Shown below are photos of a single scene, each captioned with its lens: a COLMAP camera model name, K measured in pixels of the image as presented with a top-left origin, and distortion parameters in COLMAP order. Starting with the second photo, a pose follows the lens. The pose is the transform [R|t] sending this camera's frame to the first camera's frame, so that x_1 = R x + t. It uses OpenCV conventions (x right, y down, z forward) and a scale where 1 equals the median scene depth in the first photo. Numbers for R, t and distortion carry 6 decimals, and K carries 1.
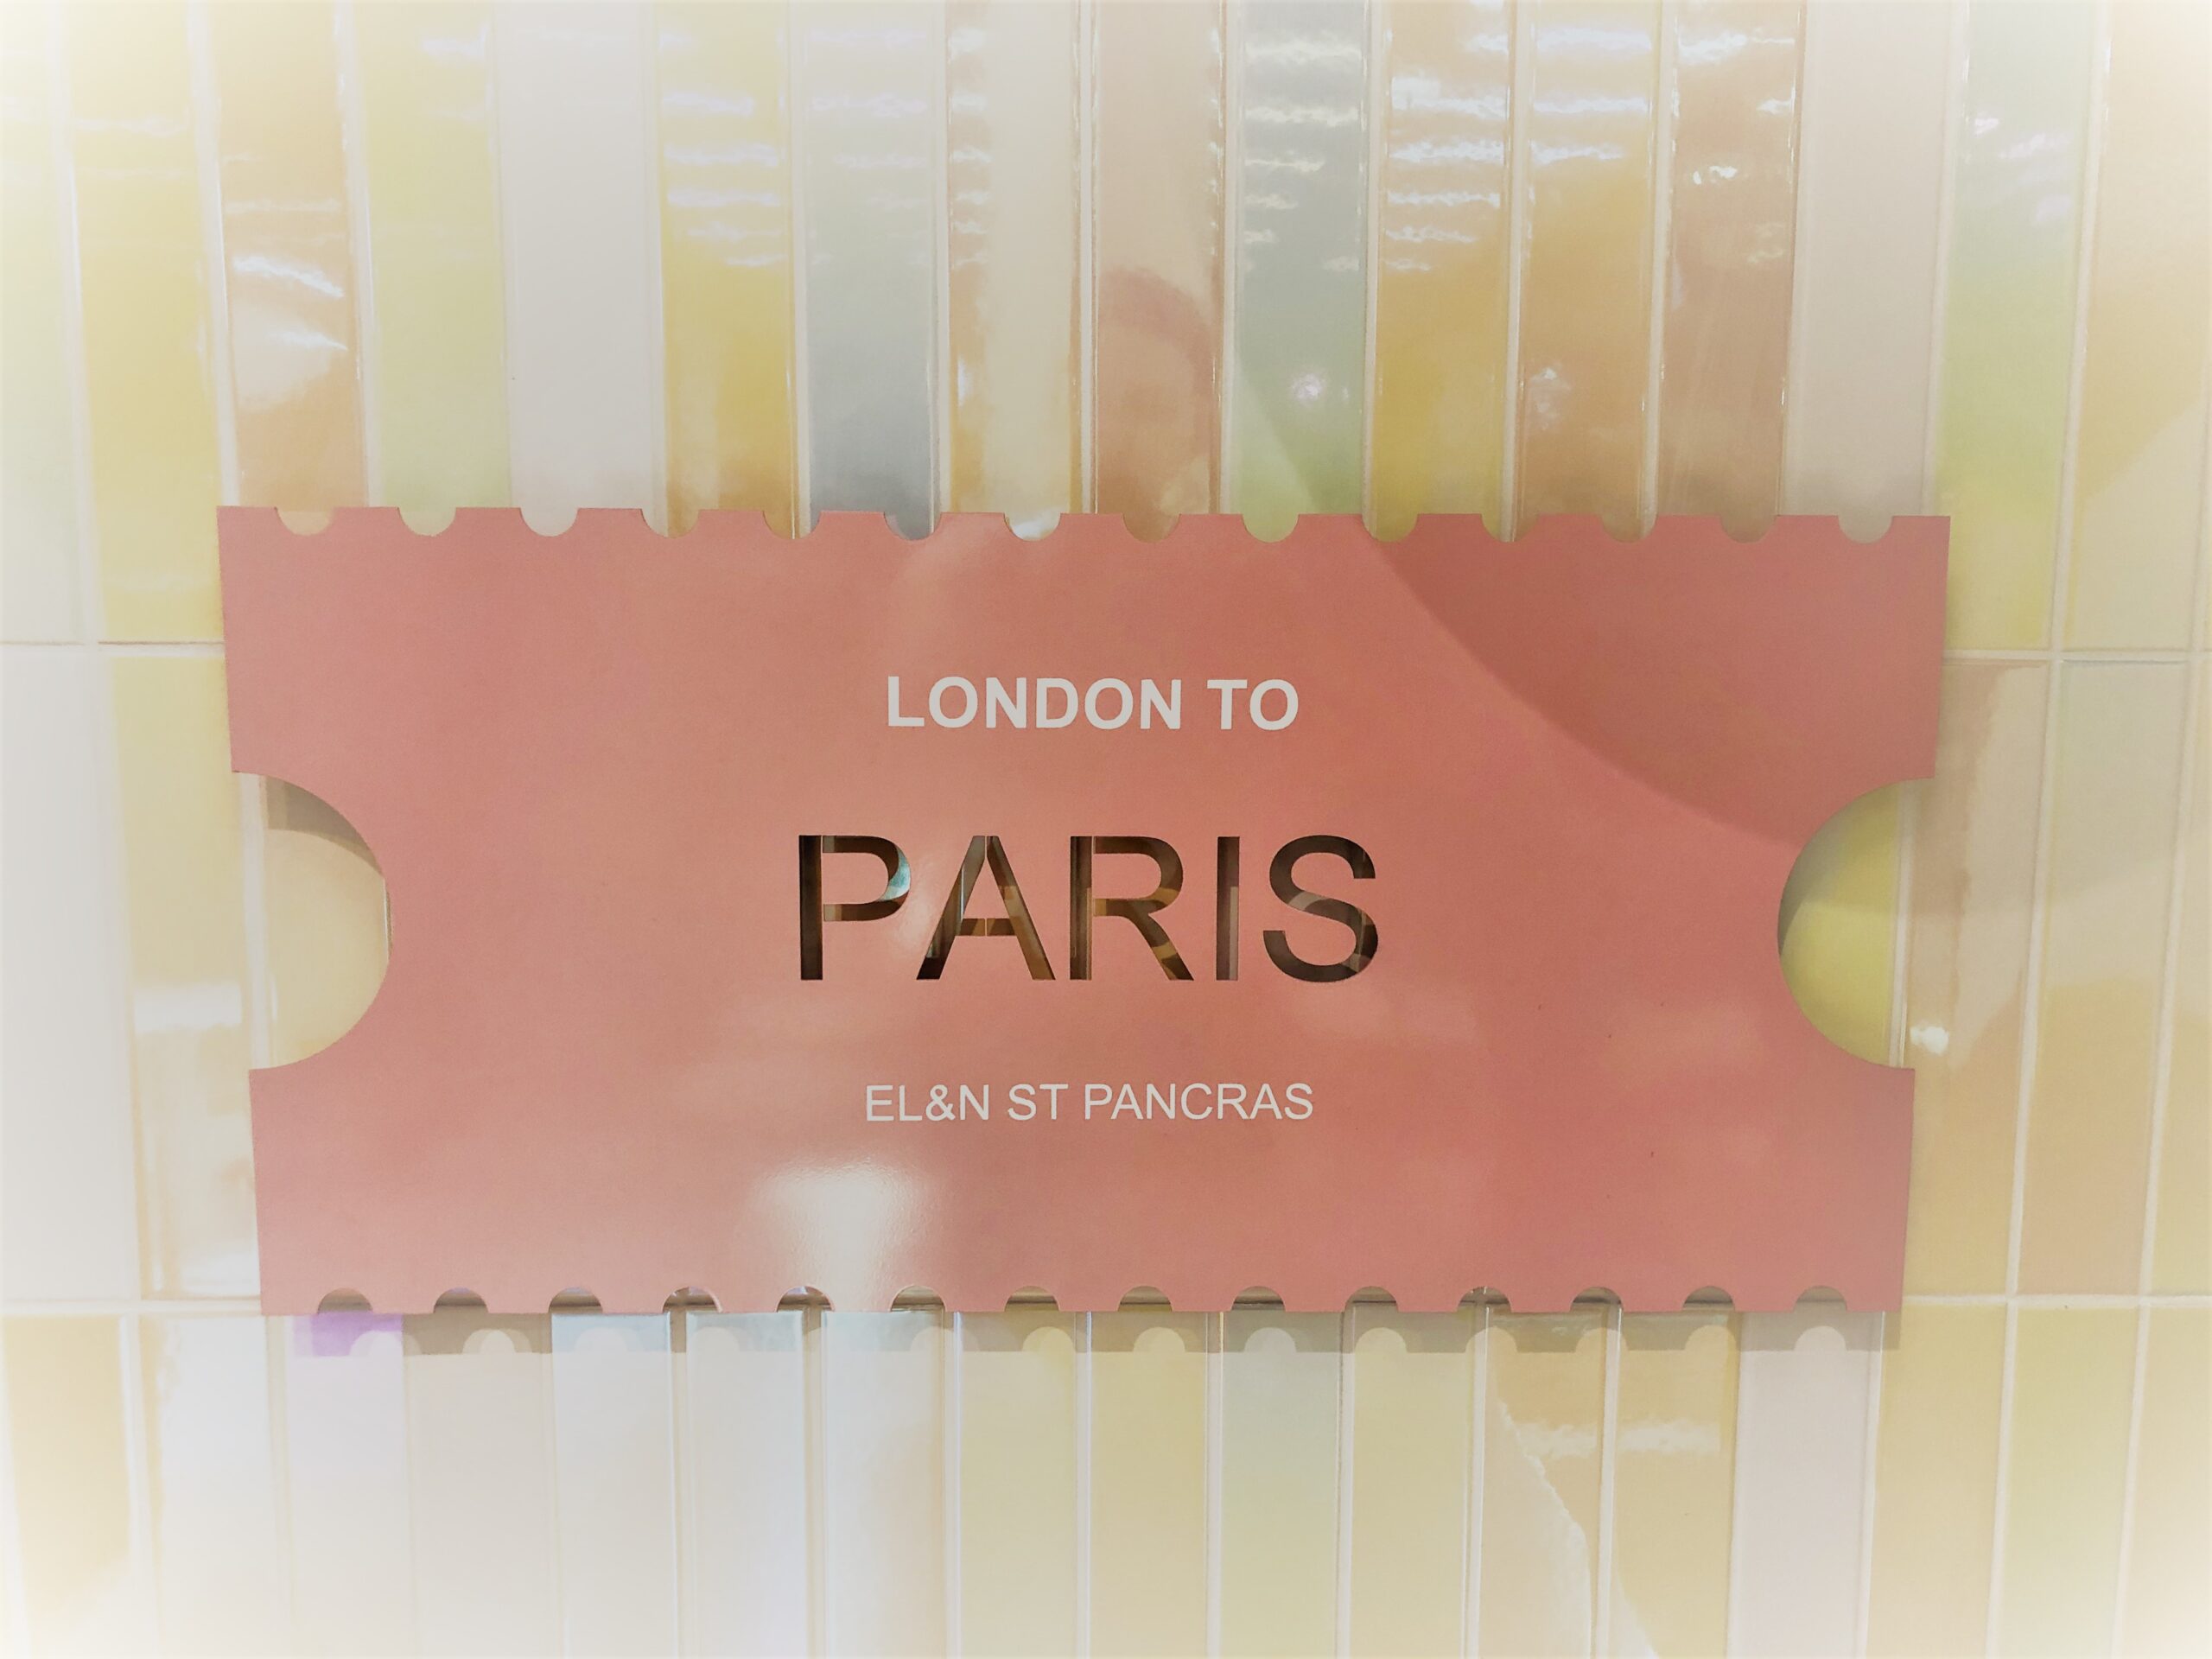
lens RADIAL K [[1813.5, 0, 1110.4], [0, 1813.5, 833.0], [0, 0, 1]] dist [-0.009441, 0.000527]
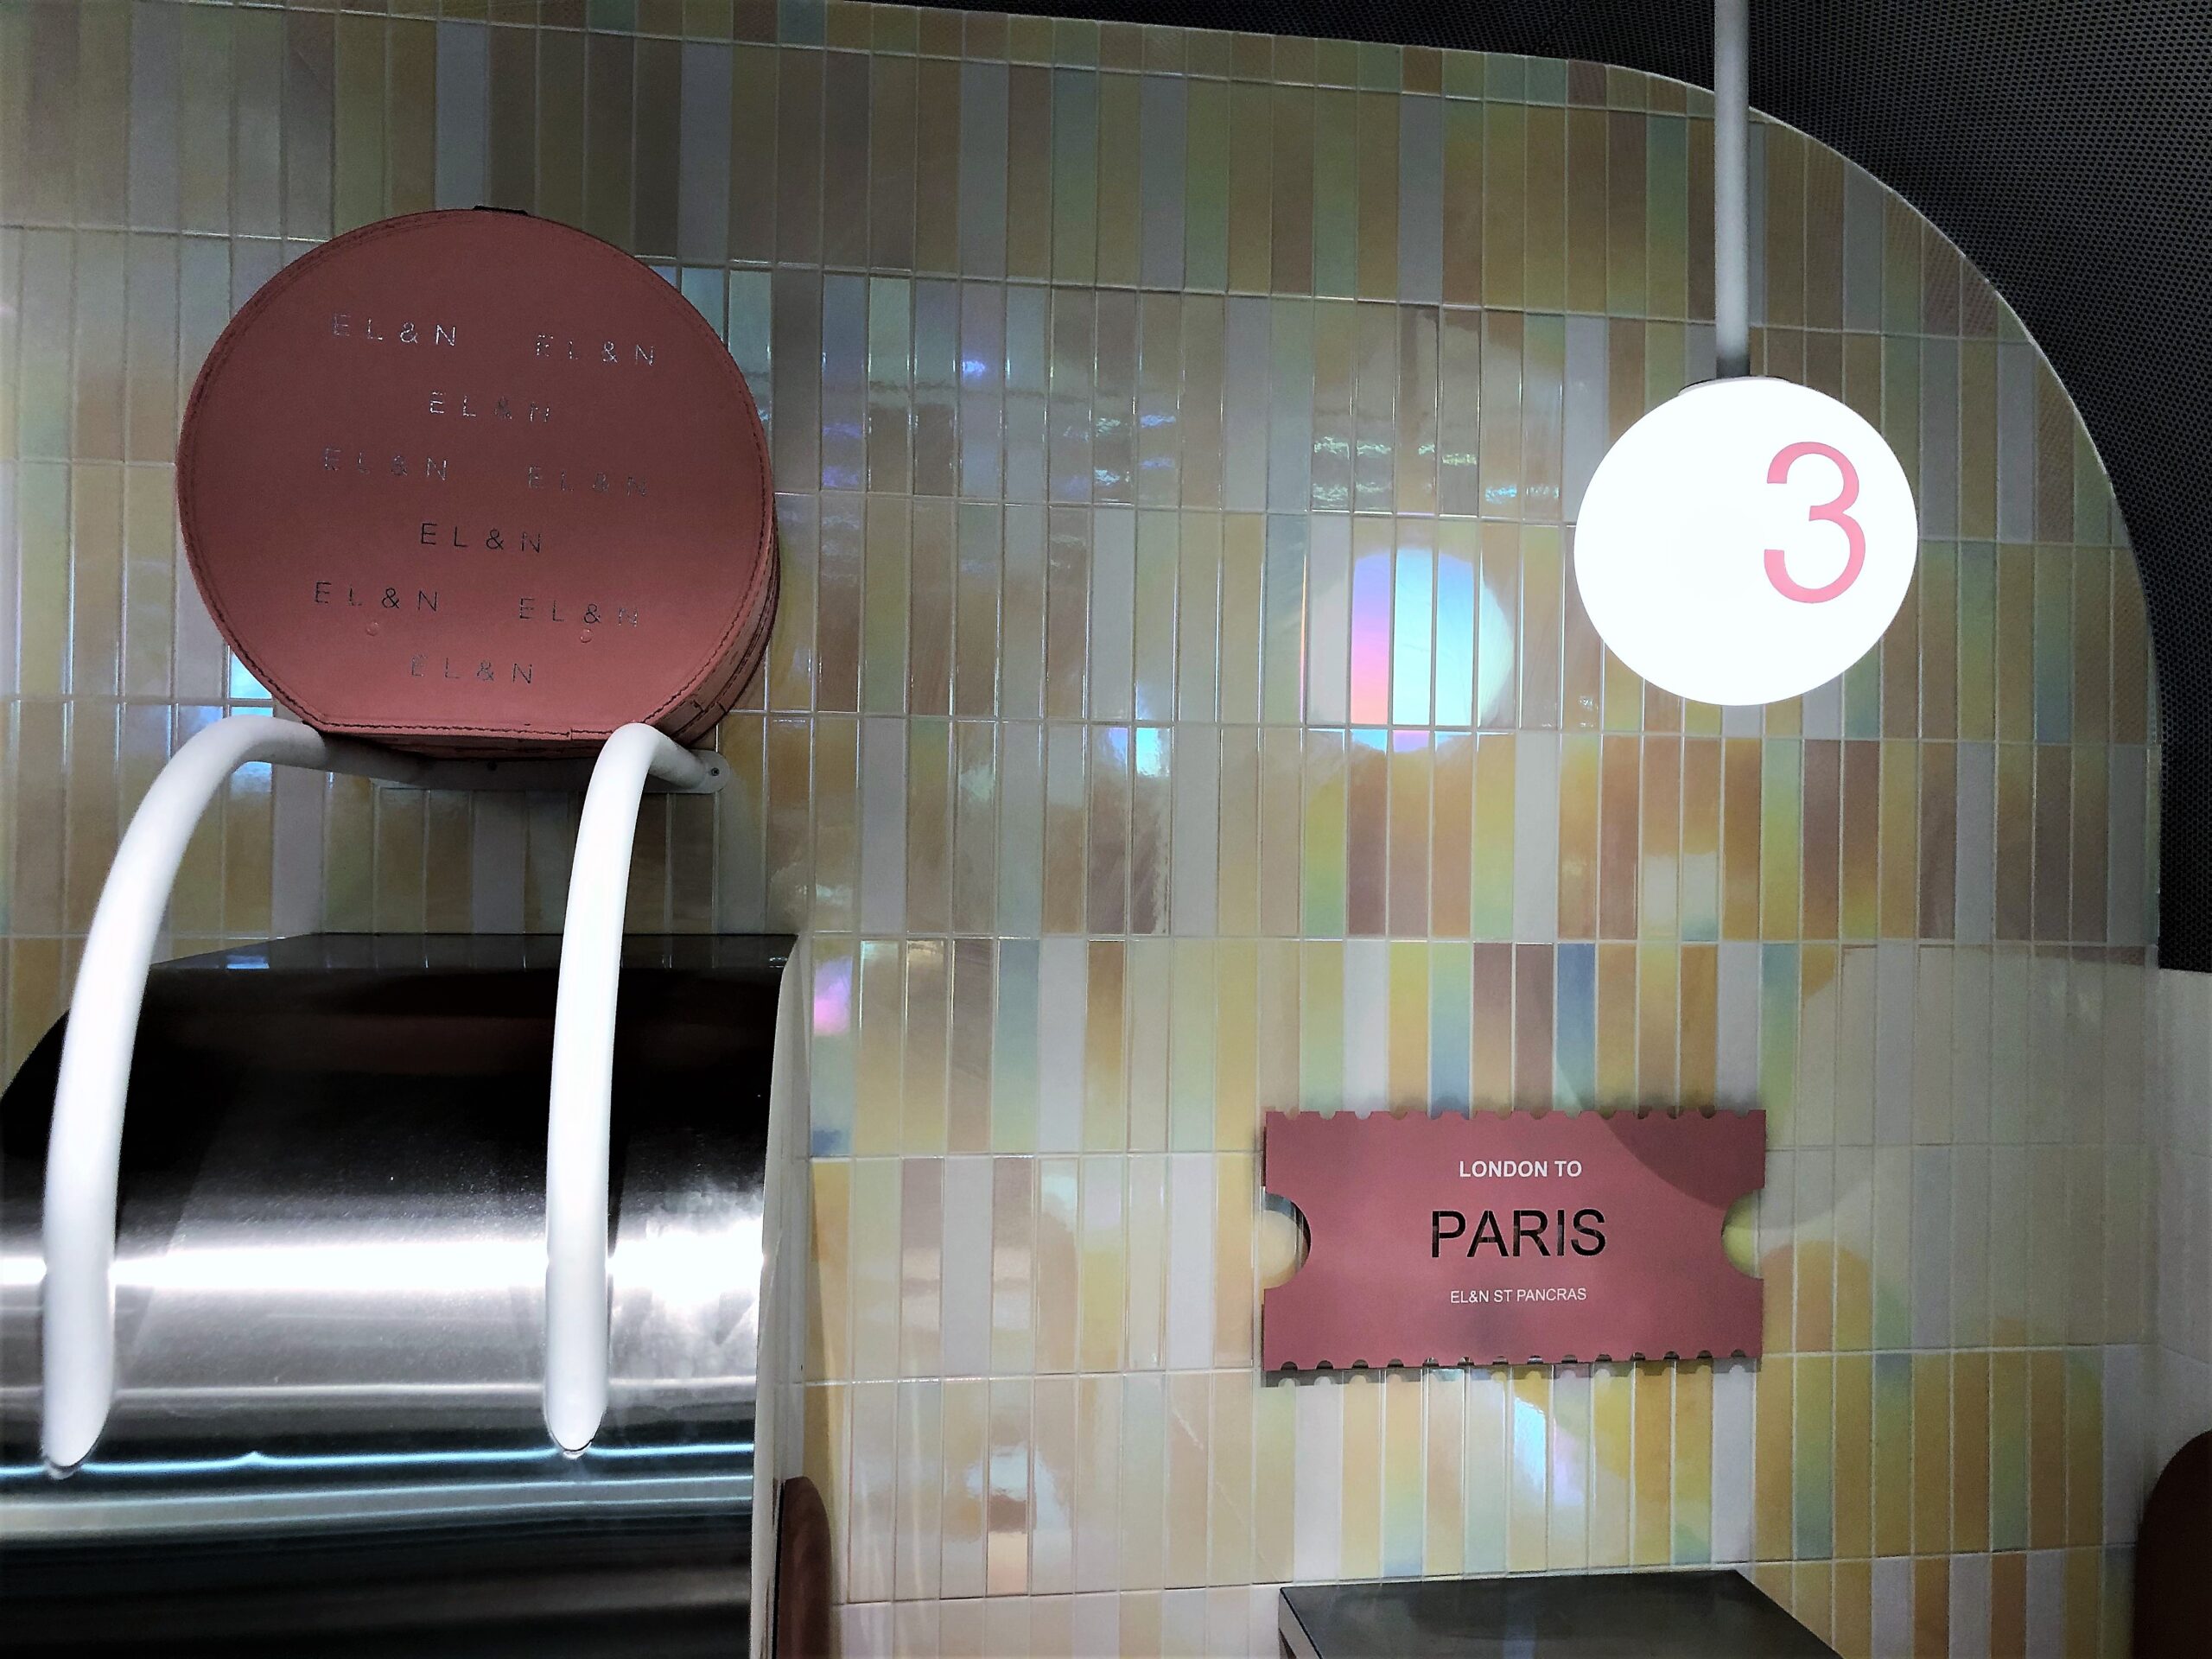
lens RADIAL K [[1813.5, 0, 1101.1], [0, 1813.5, 829.2], [0, 0, 1]] dist [-0.009441, 0.000527]
pose [[0.990926, 0.016809, 0.133354, -1.179991], [-0.000967, 0.993015, -0.117986, -0.288117], [-0.134406, 0.116786, 0.984020, -2.126105]]
